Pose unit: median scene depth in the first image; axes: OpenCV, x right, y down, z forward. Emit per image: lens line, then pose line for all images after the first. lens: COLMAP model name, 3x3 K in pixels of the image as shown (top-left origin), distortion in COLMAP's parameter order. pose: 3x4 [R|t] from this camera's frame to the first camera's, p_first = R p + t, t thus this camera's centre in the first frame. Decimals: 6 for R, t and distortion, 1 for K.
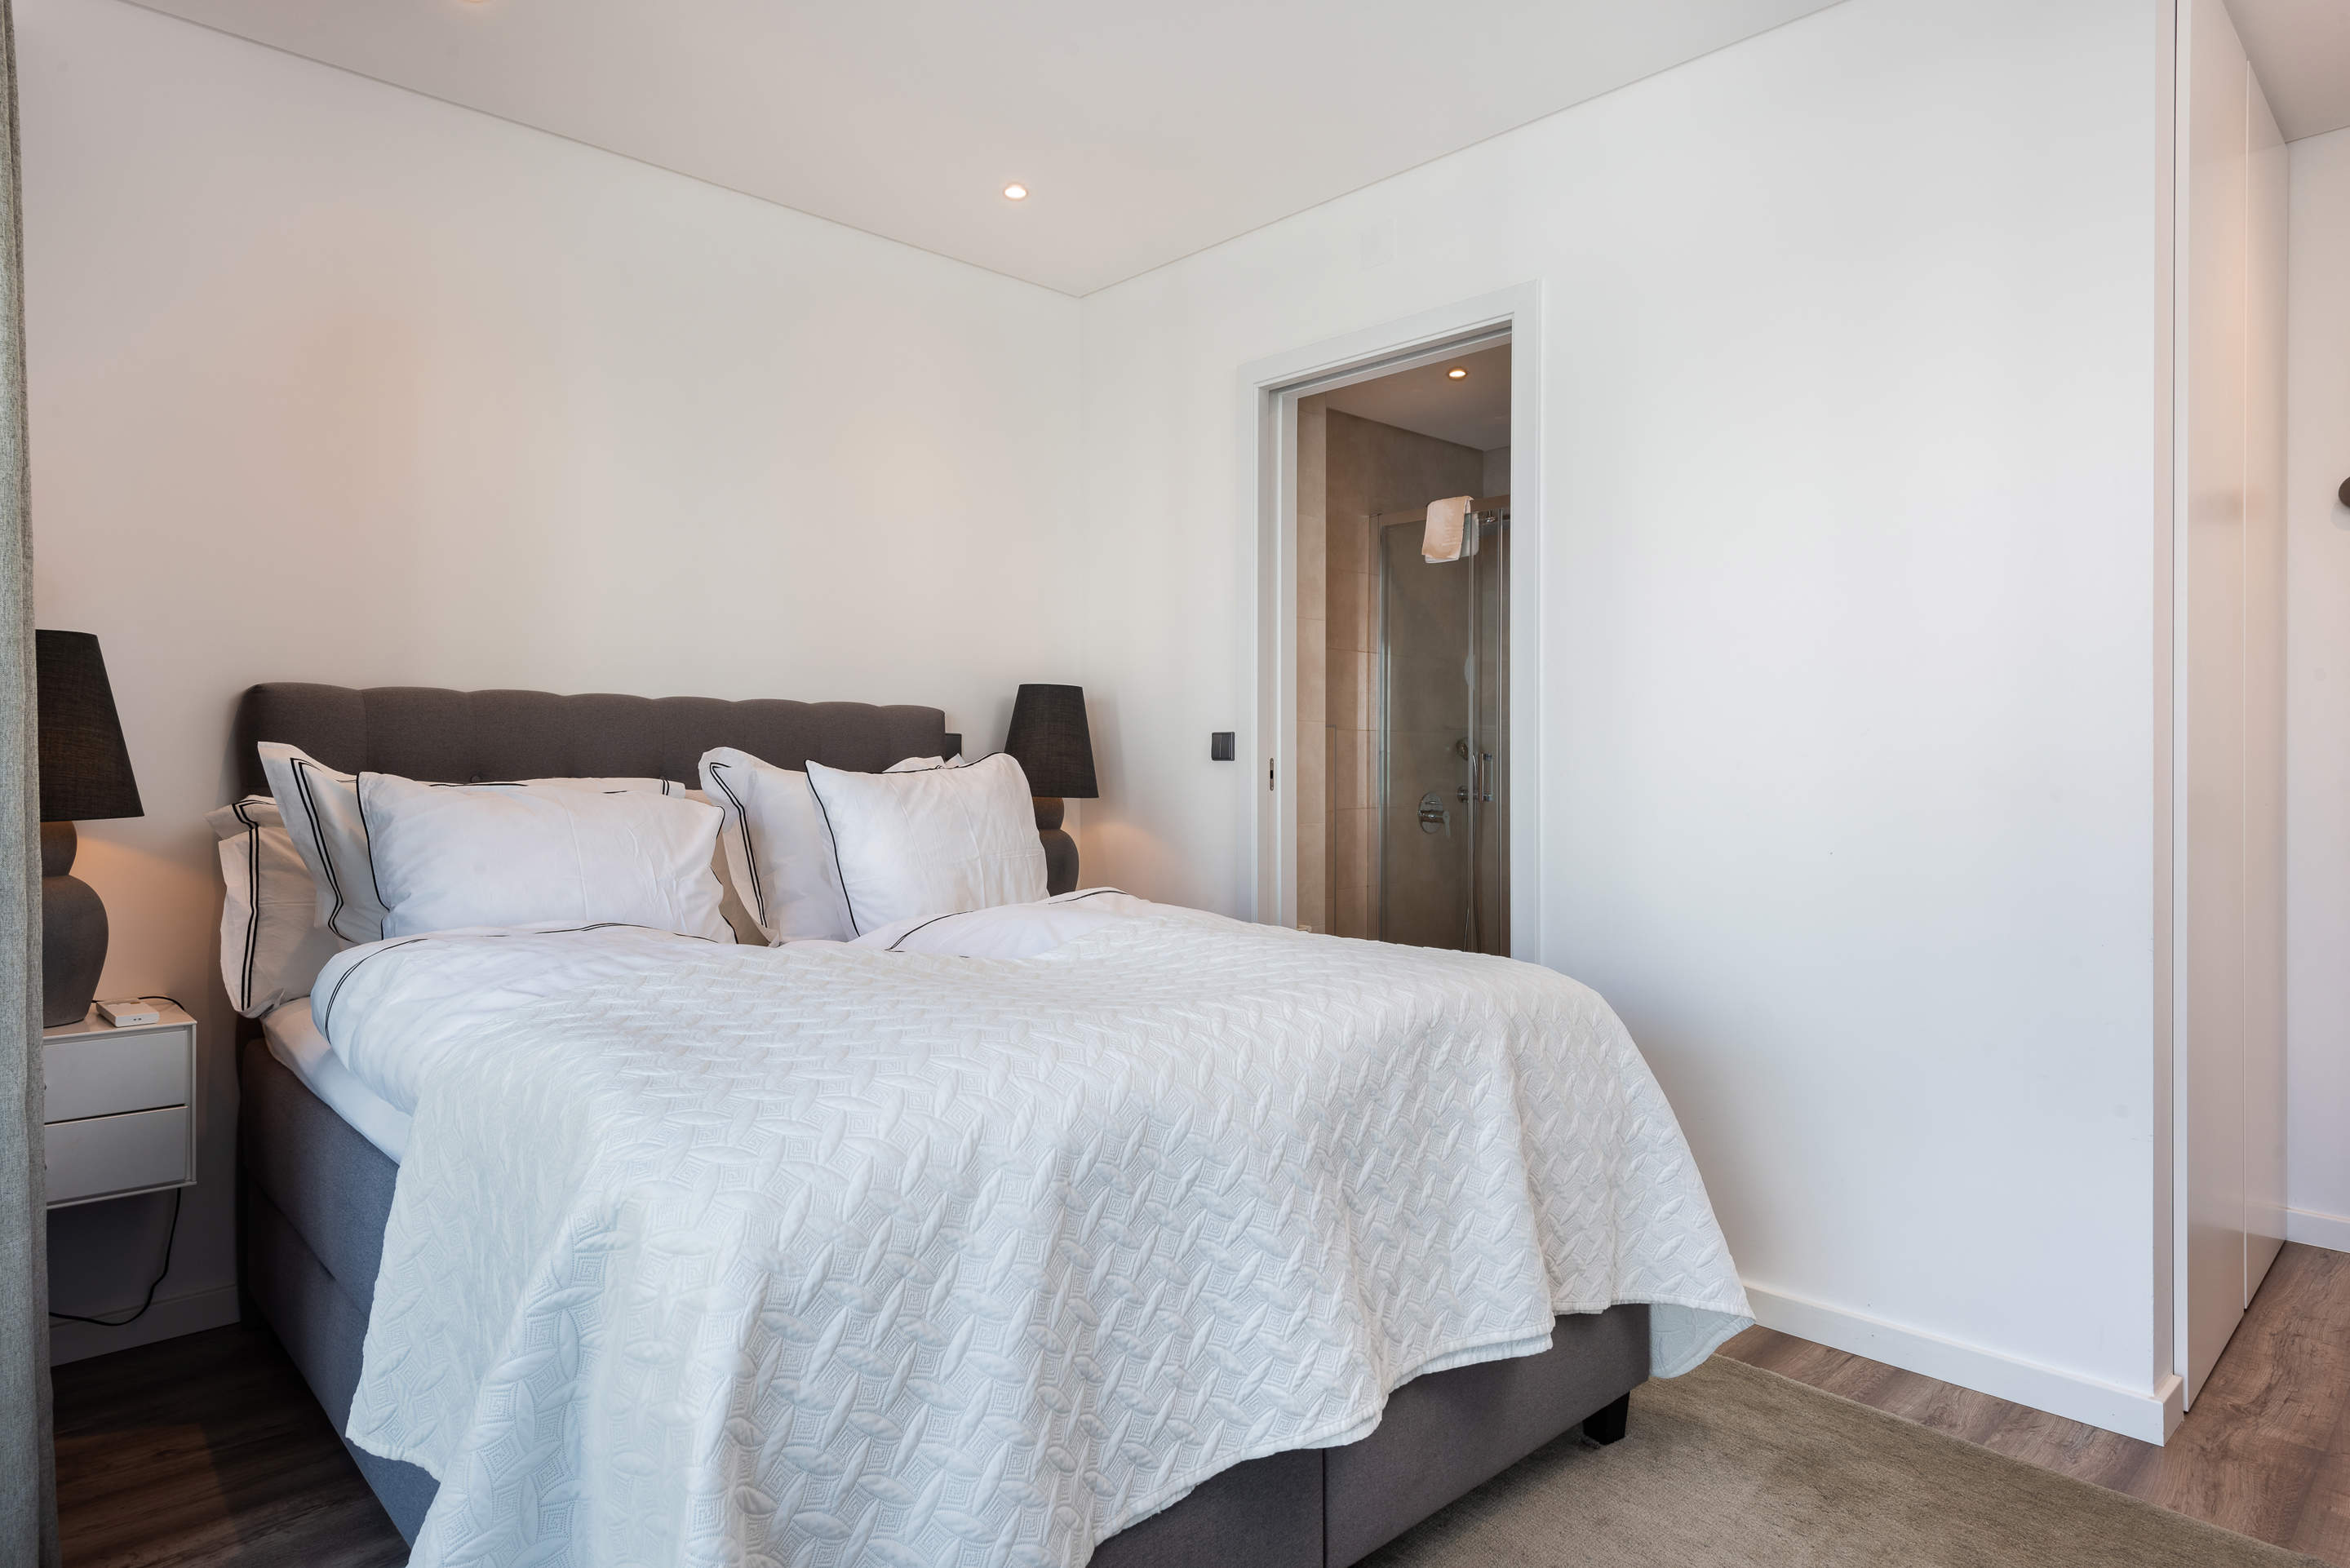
lens RADIAL K [[1351.6, 0, 1177.7], [0, 1351.6, 753.8], [0, 0, 1]] dist [0.003156, -0.000772]
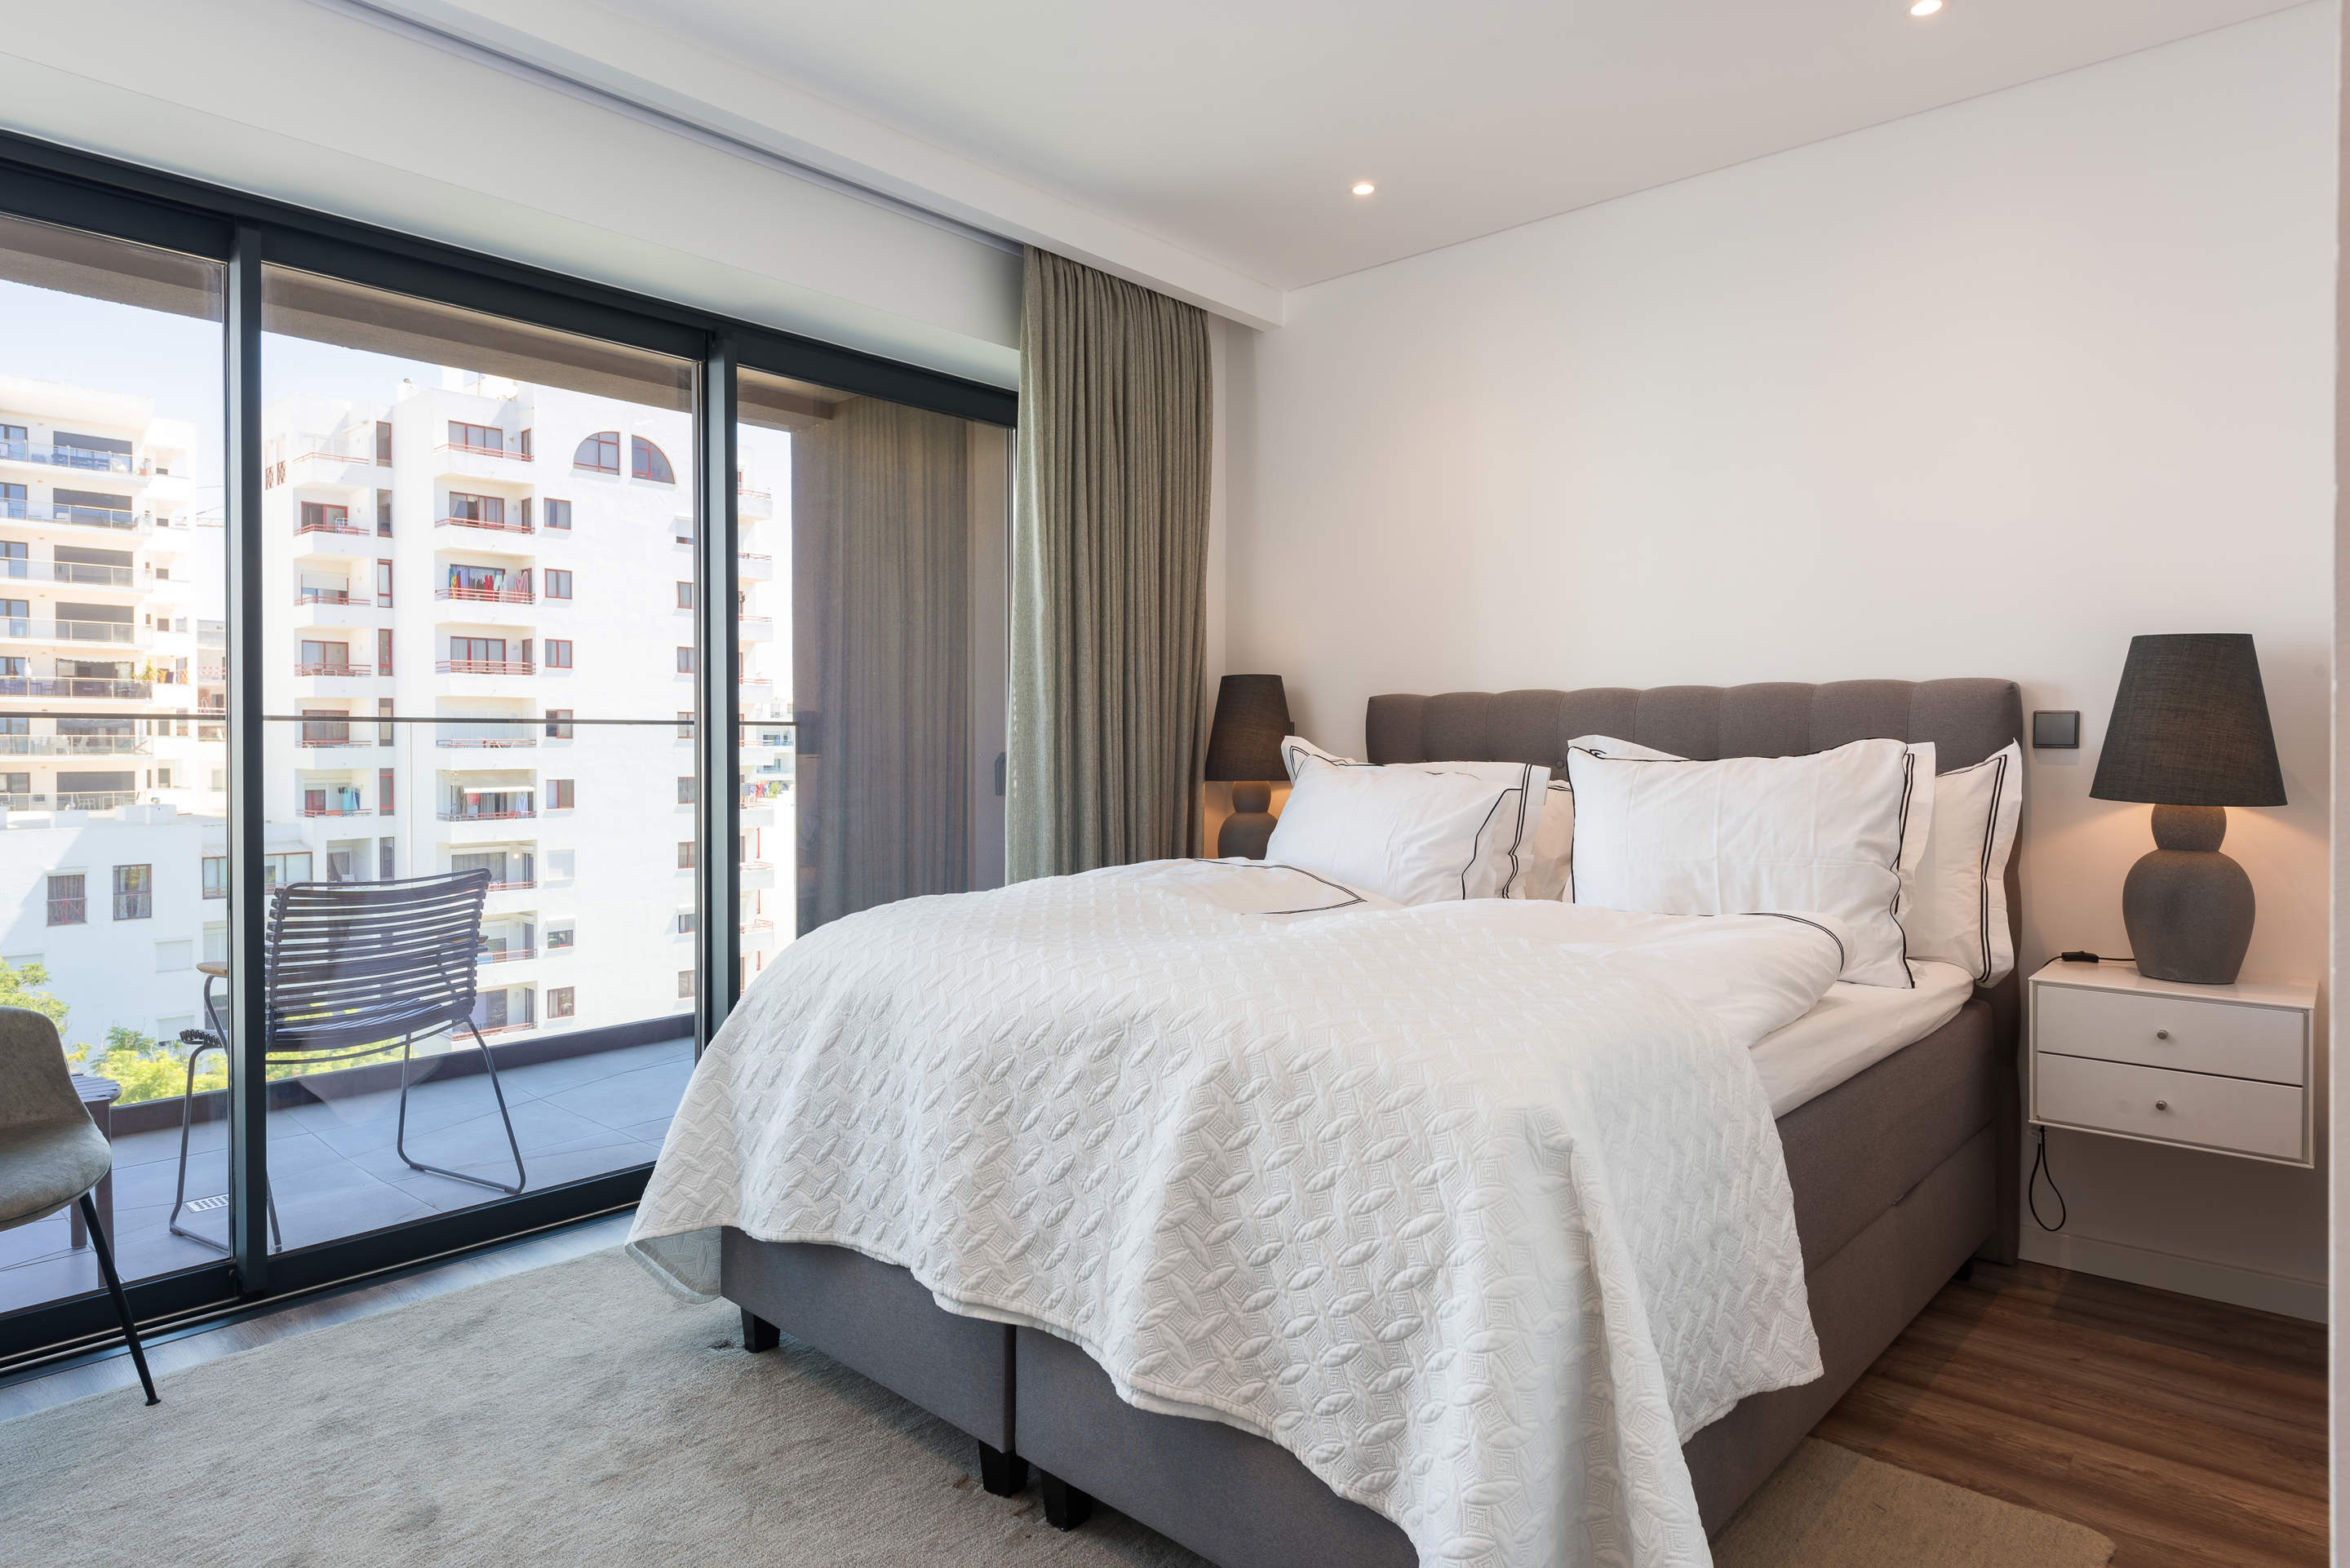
lens RADIAL K [[1351.6, 0, 1177.7], [0, 1351.6, 753.8], [0, 0, 1]] dist [0.003156, -0.000772]
pose [[0.094421, 0.007221, -0.995506, 0.640329], [0.002583, 0.999969, 0.007499, 0.000553], [0.995529, -0.003280, 0.094399, 0.524720]]
